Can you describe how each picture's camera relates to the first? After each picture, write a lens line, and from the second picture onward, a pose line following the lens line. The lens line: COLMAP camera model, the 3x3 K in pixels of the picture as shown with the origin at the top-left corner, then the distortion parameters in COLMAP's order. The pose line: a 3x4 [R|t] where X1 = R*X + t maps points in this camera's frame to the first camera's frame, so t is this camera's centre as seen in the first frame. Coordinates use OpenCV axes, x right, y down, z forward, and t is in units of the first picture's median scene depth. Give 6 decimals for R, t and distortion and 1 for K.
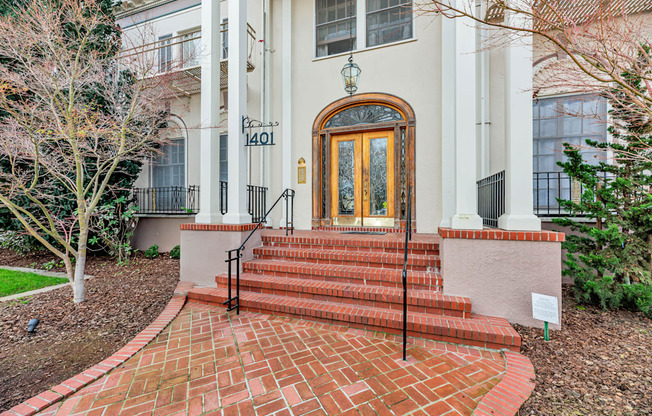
lens RADIAL K [[254.2, 0, 326.0], [0, 254.2, 208.0], [0, 0, 1]] dist [-0.000541, -0.000060]
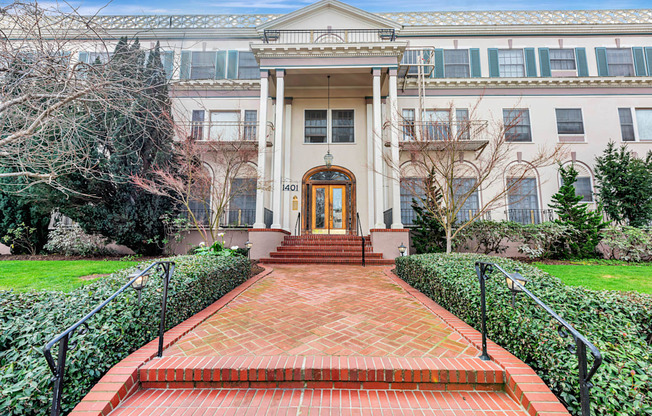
lens RADIAL K [[254.2, 0, 326.0], [0, 254.2, 208.0], [0, 0, 1]] dist [-0.000541, -0.000060]
pose [[0.950884, 0.037617, 0.307253, -0.536408], [-0.001272, 0.993055, -0.117645, 0.117936], [-0.309545, 0.111475, 0.944328, -0.898287]]
